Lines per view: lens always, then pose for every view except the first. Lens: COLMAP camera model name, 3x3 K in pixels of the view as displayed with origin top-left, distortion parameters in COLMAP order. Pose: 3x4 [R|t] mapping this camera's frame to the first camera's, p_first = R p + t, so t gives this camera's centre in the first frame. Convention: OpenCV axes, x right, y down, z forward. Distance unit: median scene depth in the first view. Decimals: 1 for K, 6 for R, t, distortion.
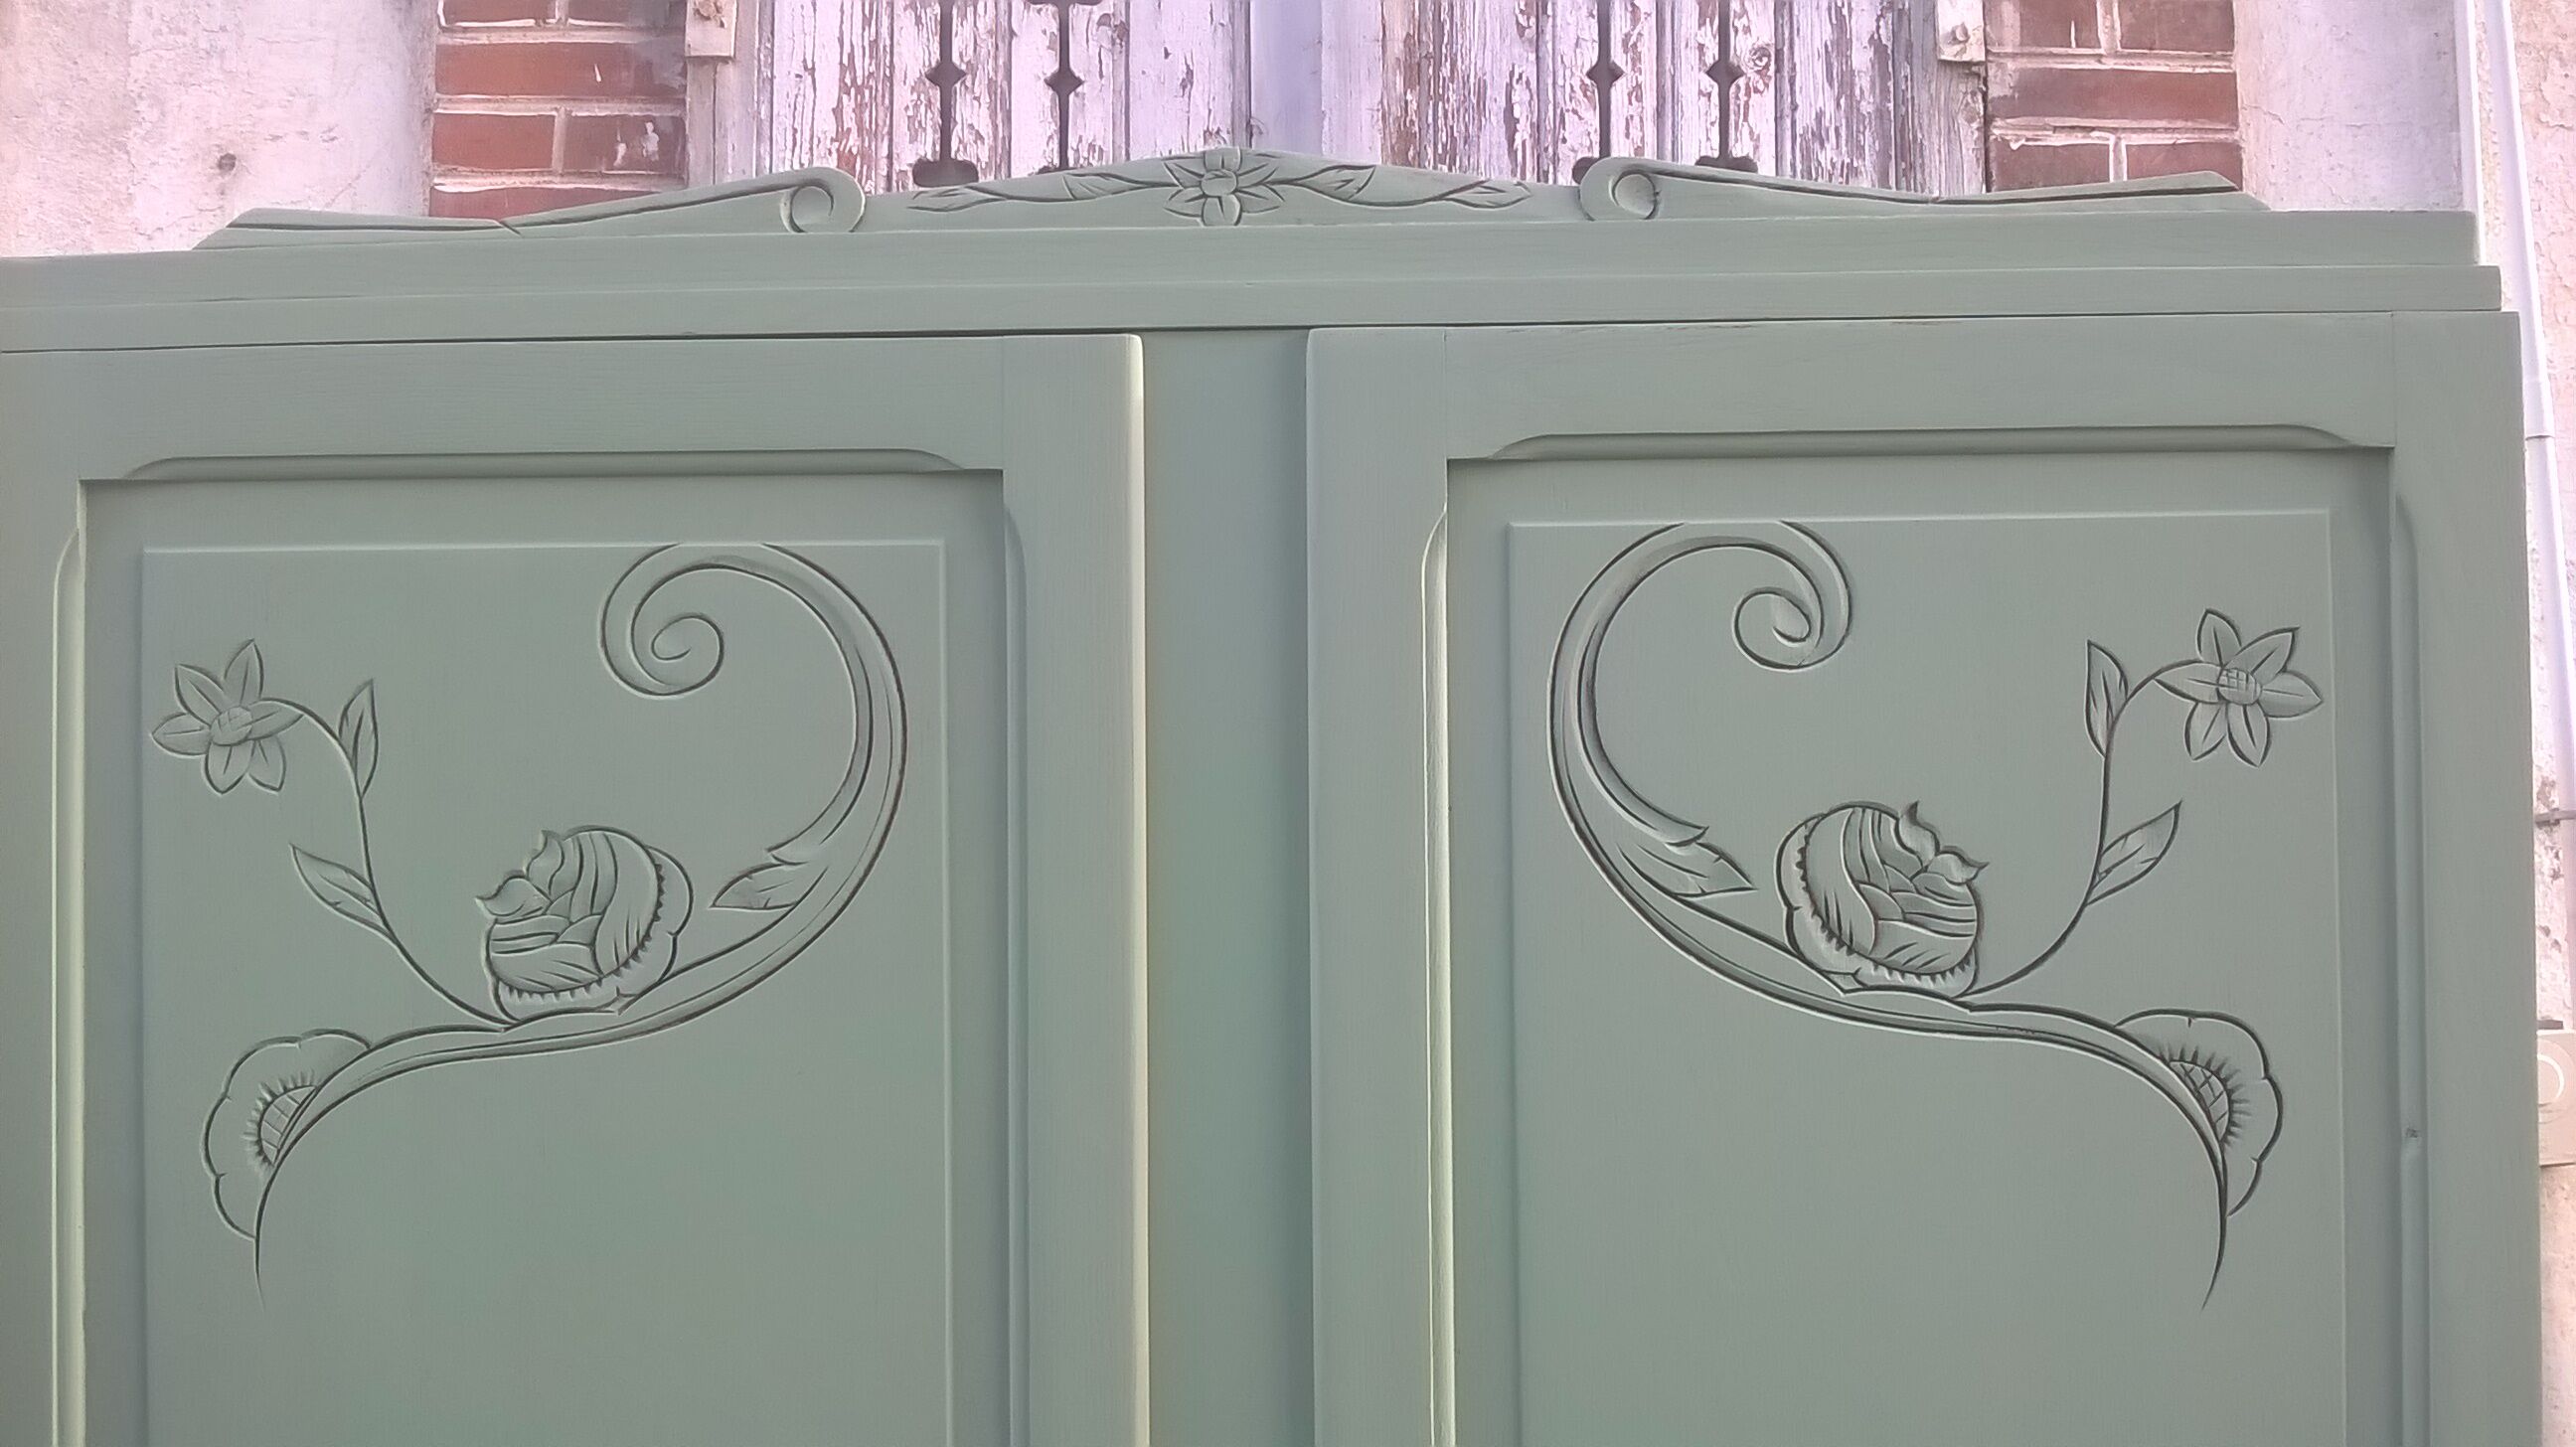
lens RADIAL K [[2257.5, 0, 1296.5], [0, 2257.5, 712.0], [0, 0, 1]] dist [0.036685, -0.141187]
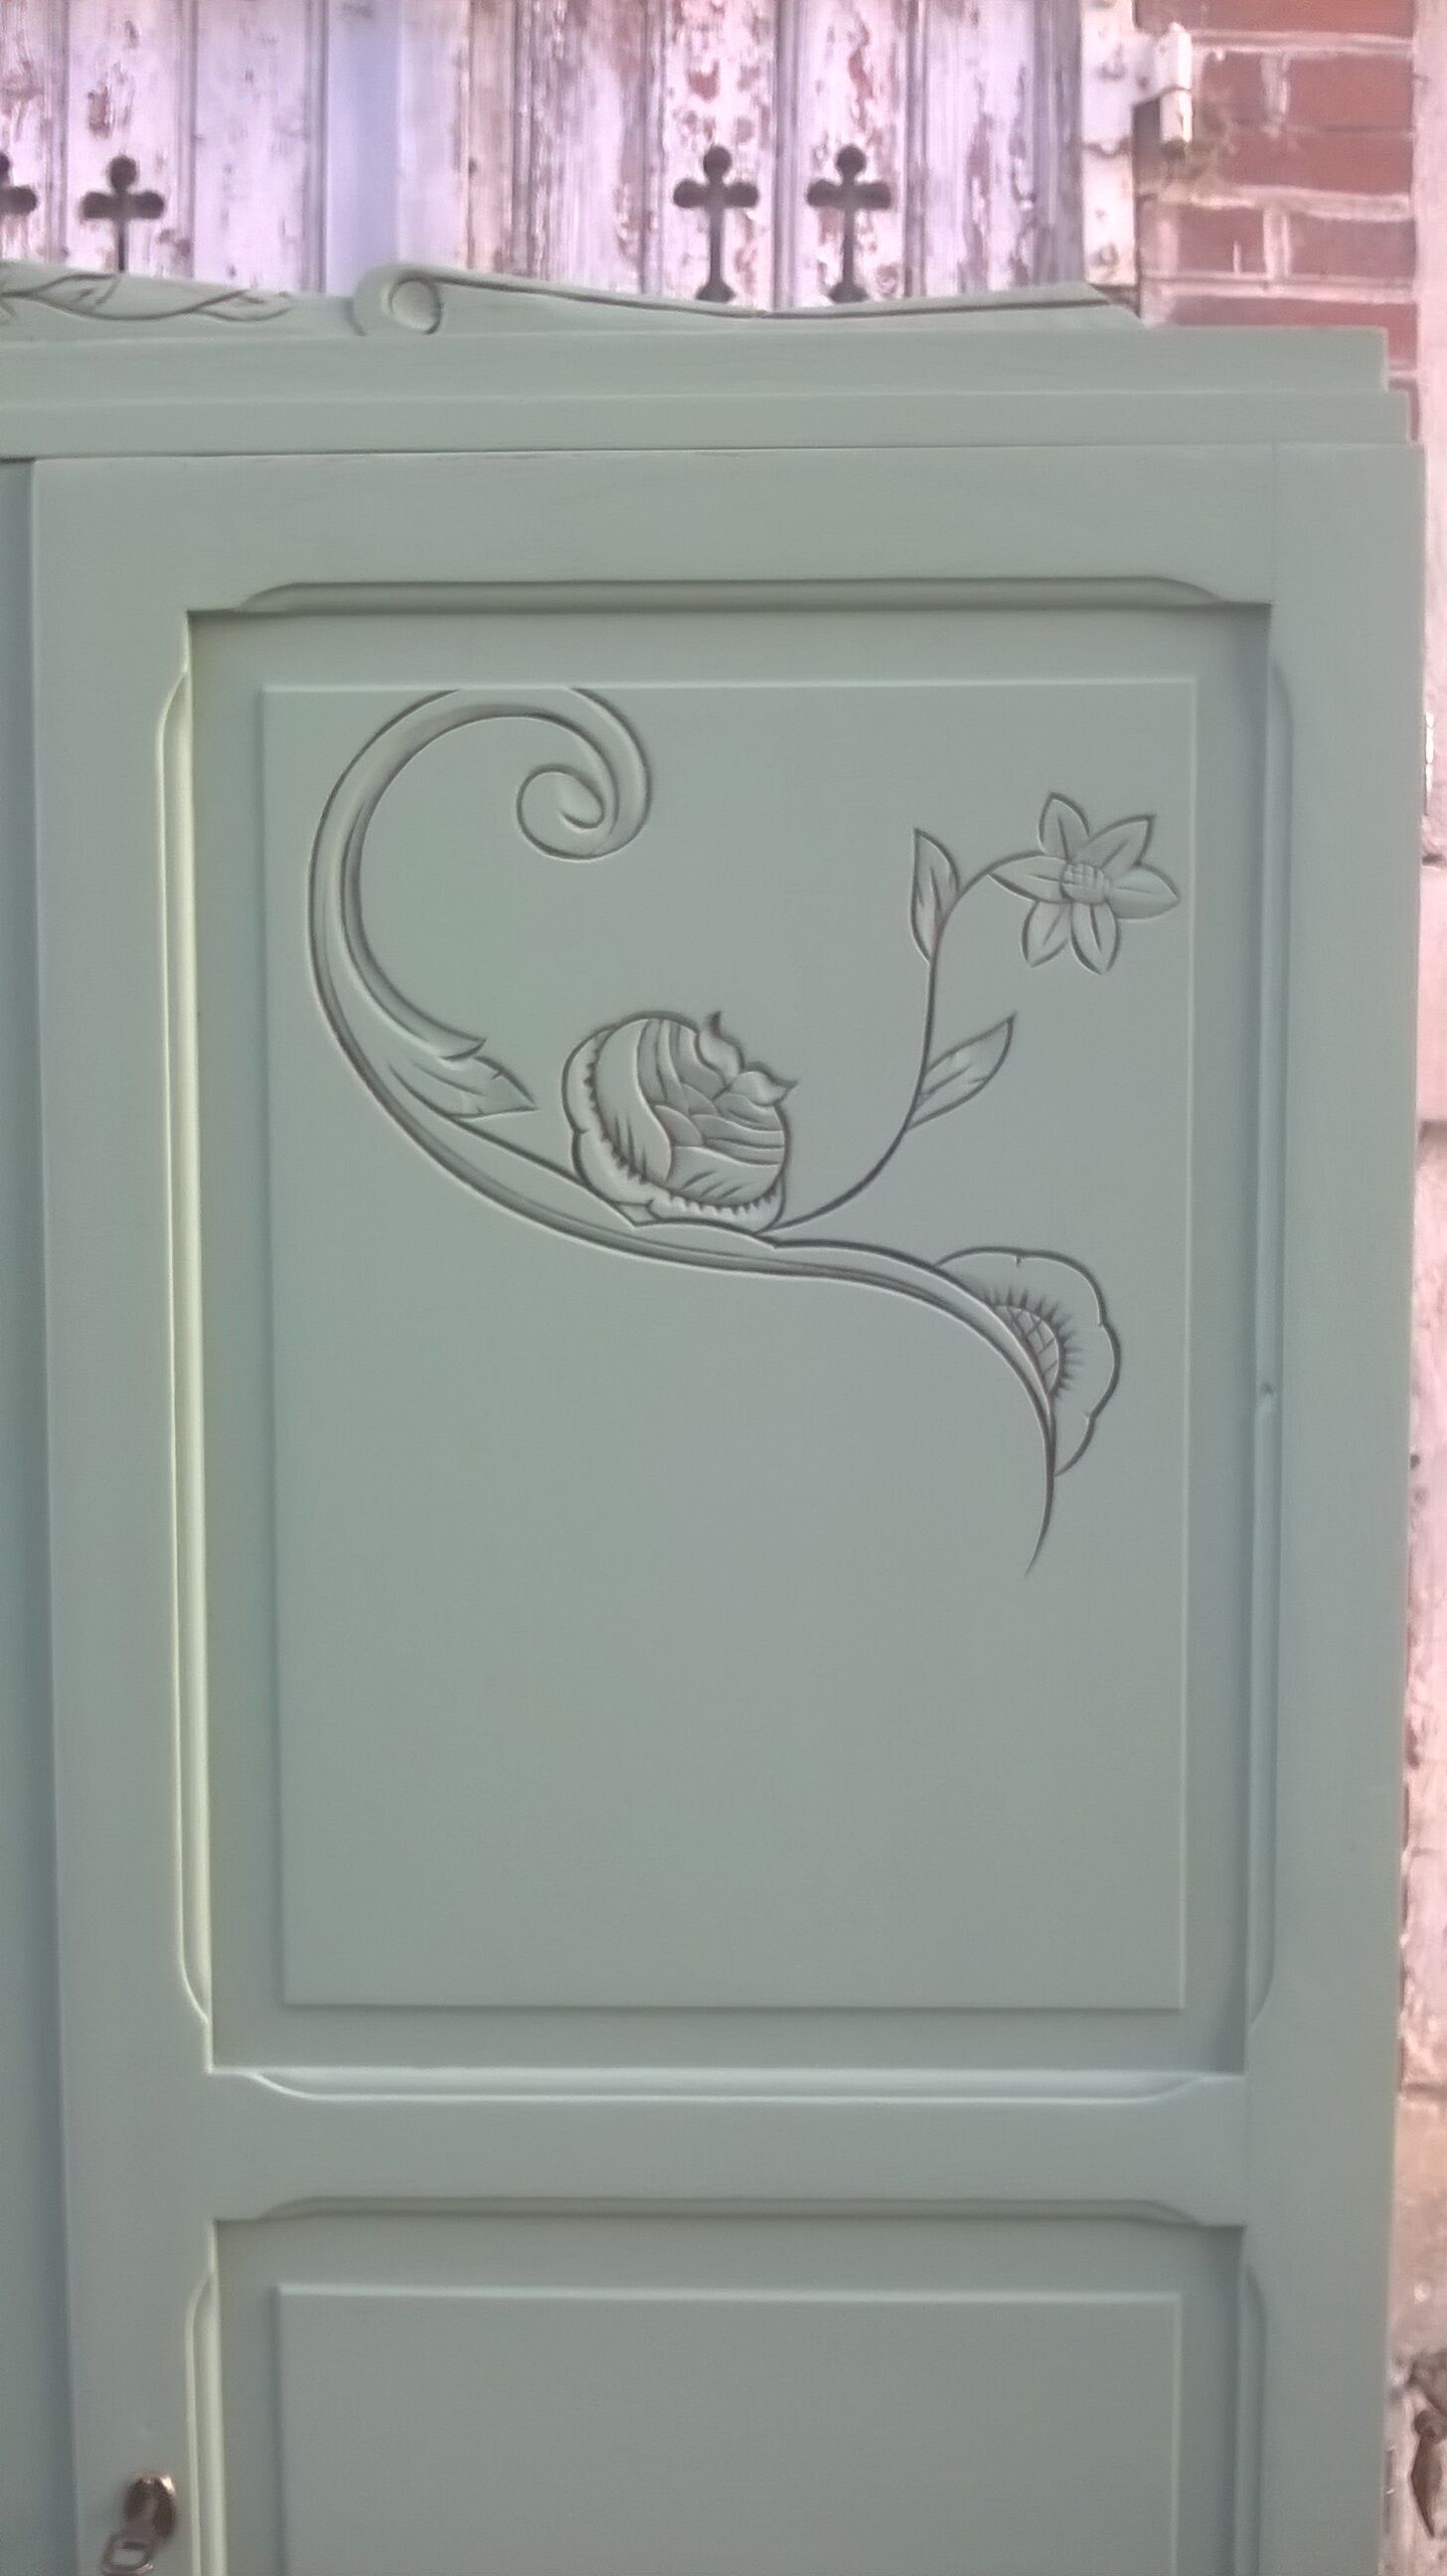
lens RADIAL K [[2257.5, 0, 736.3], [0, 2257.5, 1306.9], [0, 0, 1]] dist [0.036685, -0.141187]
pose [[0.999898, 0.009587, -0.010632, 0.289087], [-0.008596, 0.995938, 0.089634, 0.075096], [0.011448, -0.089534, 0.995918, 0.105827]]
